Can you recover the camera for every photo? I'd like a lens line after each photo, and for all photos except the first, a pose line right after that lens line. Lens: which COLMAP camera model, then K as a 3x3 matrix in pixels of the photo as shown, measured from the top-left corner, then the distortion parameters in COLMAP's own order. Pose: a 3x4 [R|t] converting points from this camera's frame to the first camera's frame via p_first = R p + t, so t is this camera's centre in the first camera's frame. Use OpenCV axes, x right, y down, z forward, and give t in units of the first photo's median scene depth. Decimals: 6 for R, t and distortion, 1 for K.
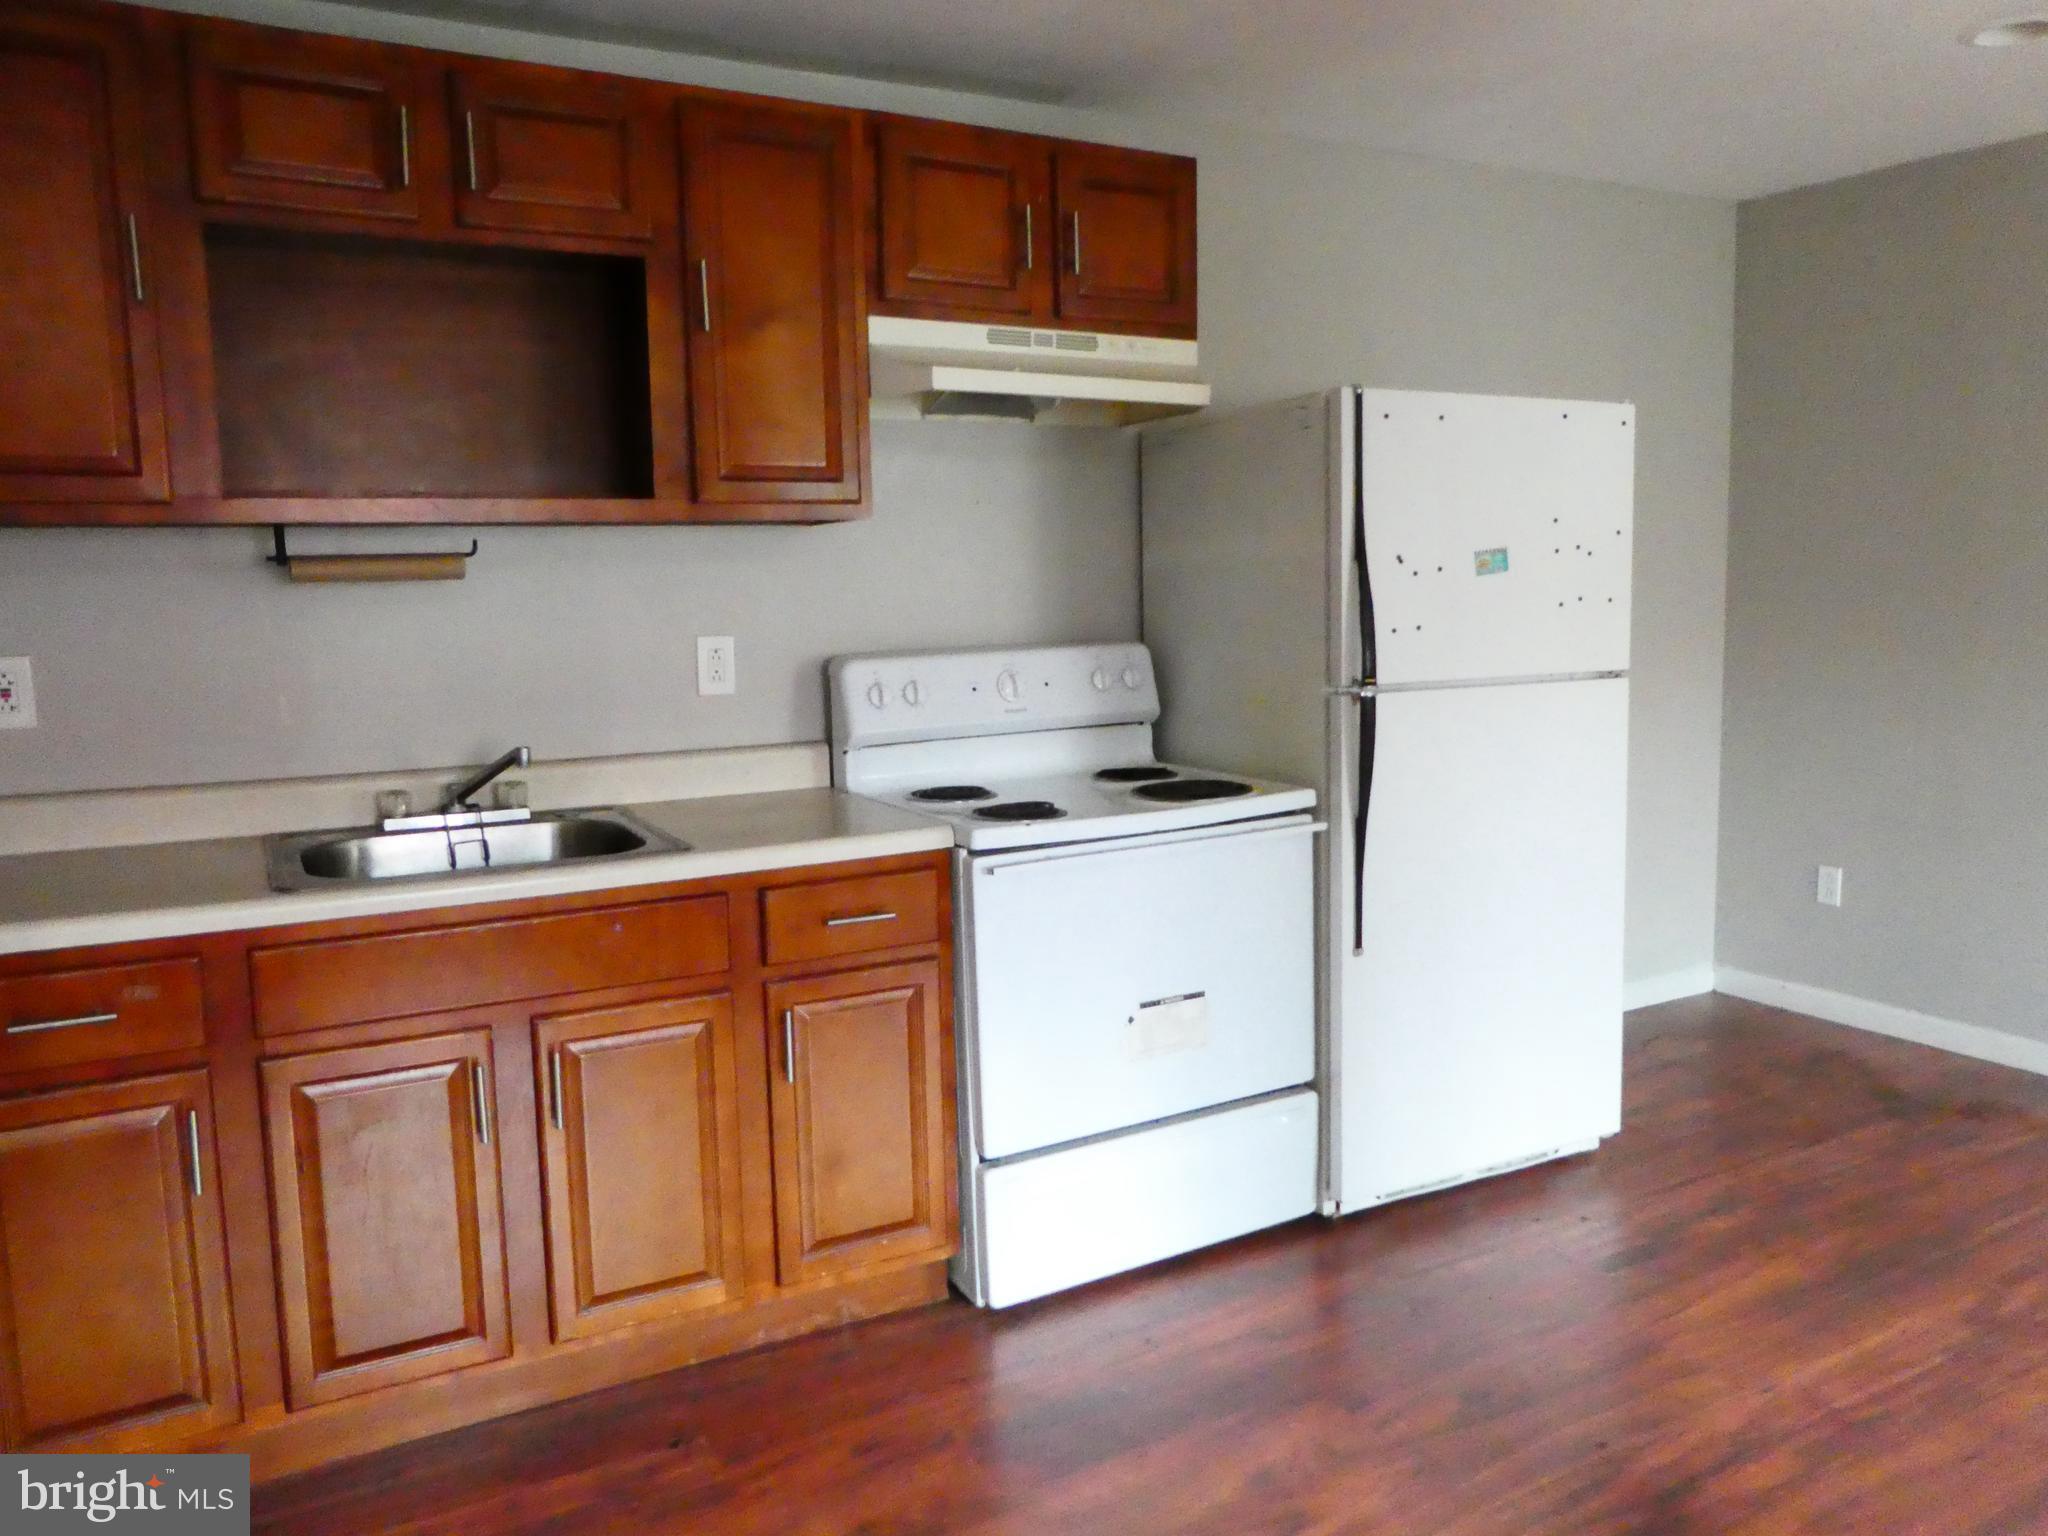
lens RADIAL K [[1472.7, 0, 1024.0], [0, 1472.7, 768.0], [0, 0, 1]] dist [-0.035747, 0.006409]
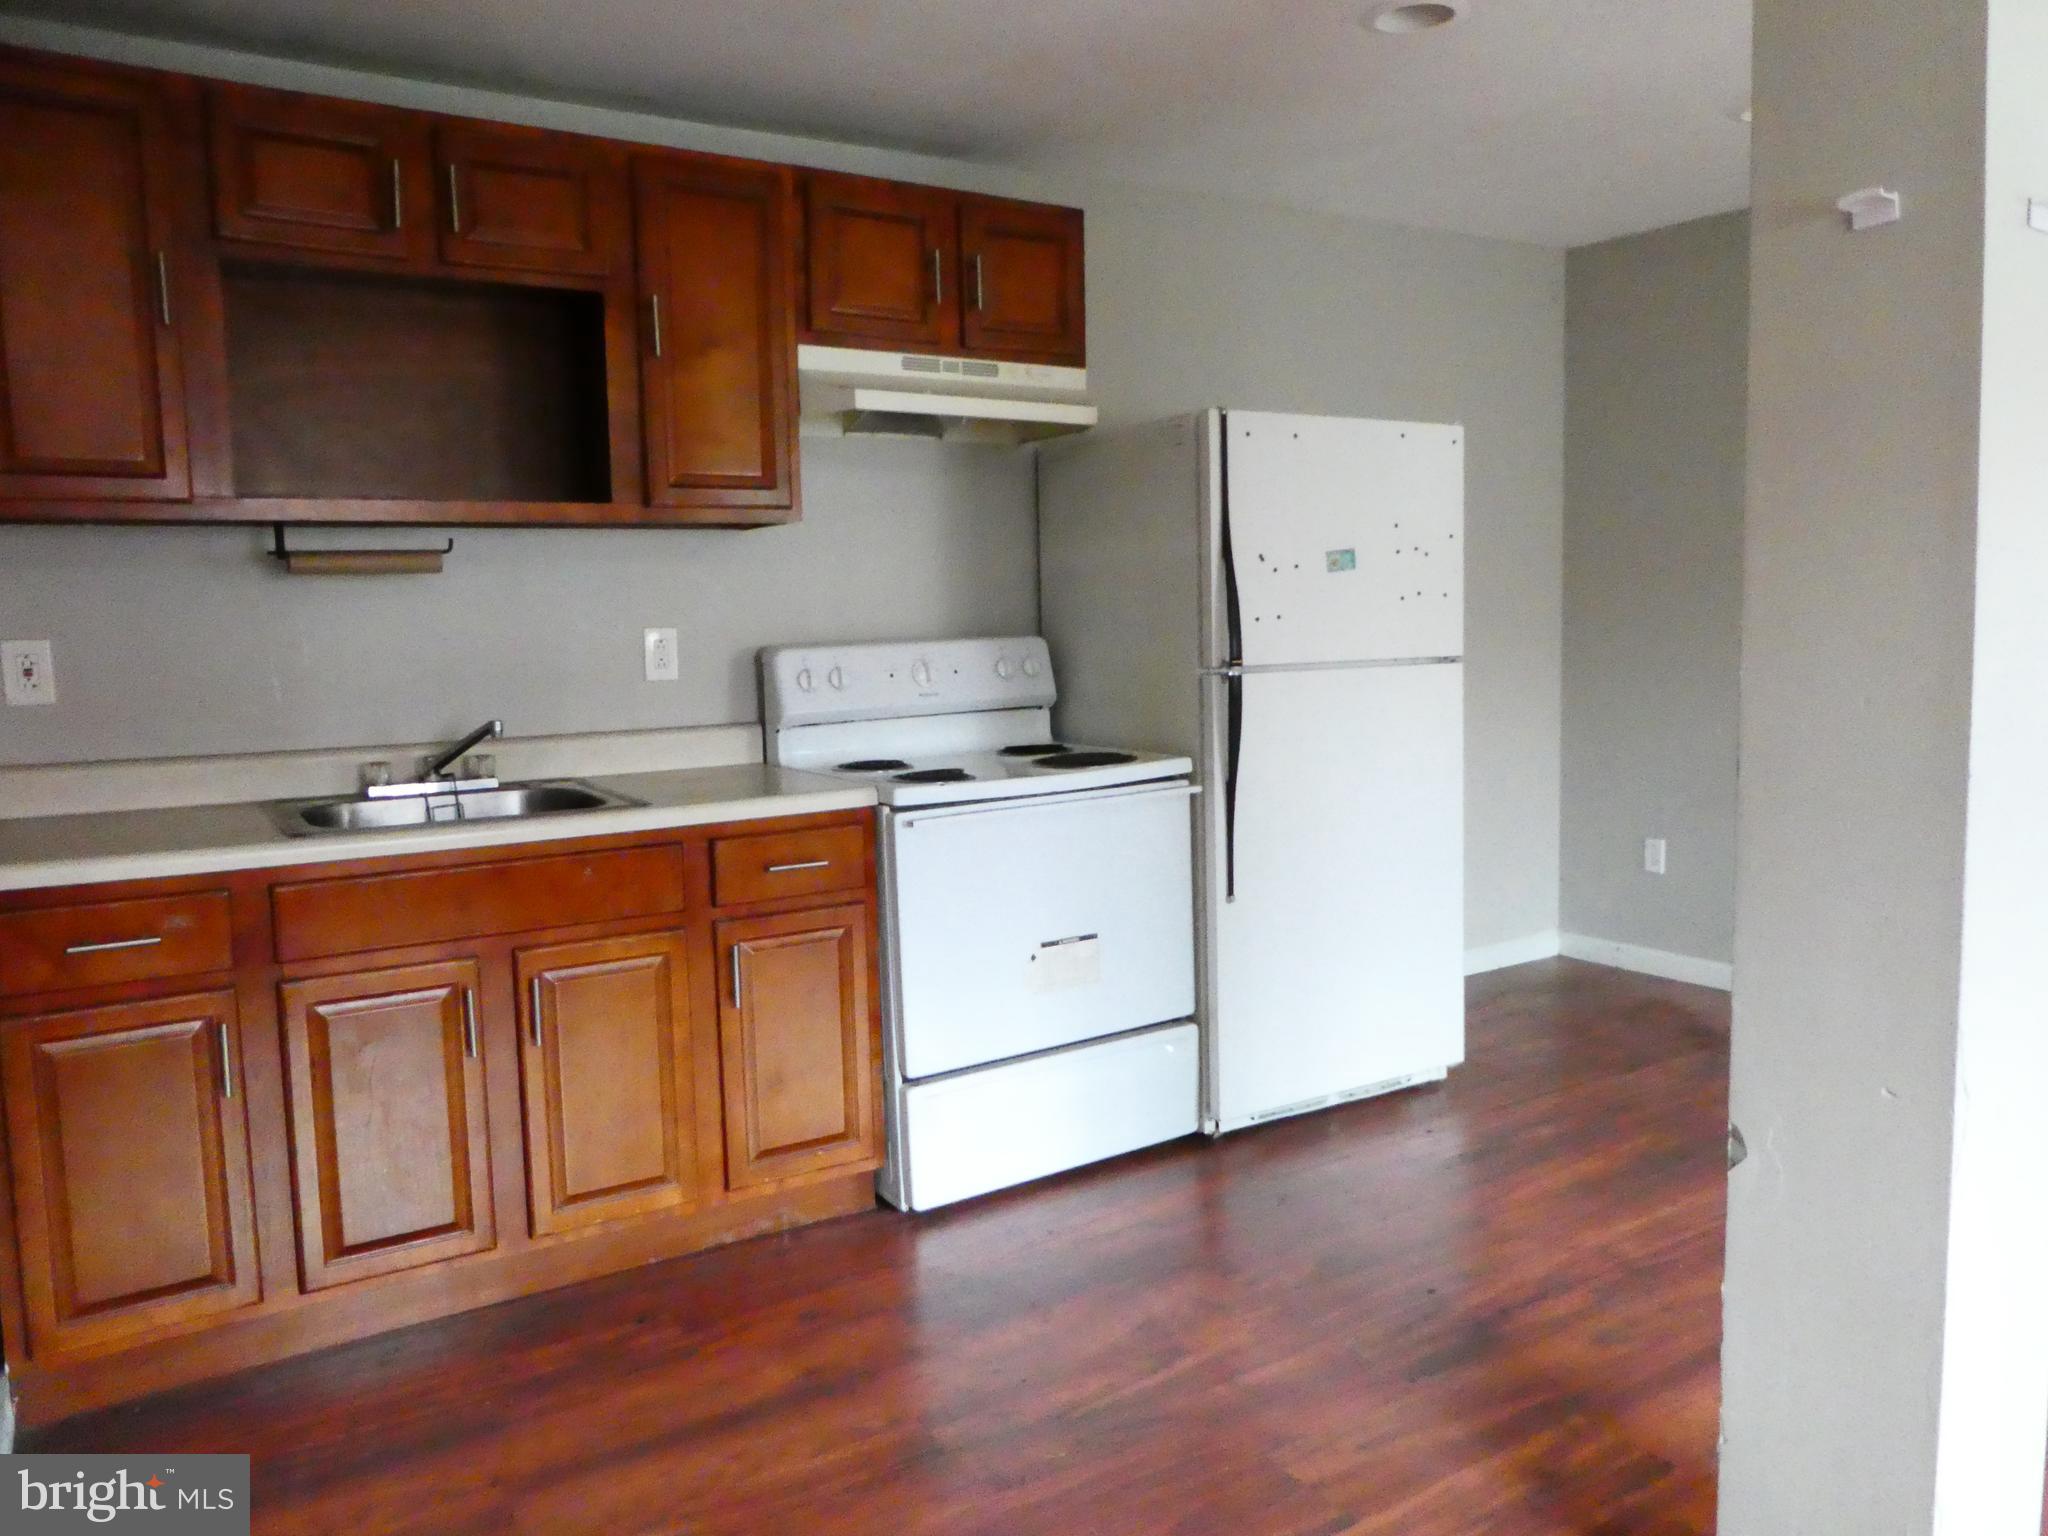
lens RADIAL K [[1472.7, 0, 1024.0], [0, 1472.7, 768.0], [0, 0, 1]] dist [-0.035747, 0.006409]
pose [[0.997799, -0.009416, 0.065633, -0.008743], [0.010631, 0.999778, -0.018190, 0.045721], [-0.065448, 0.018848, 0.997678, -0.150422]]
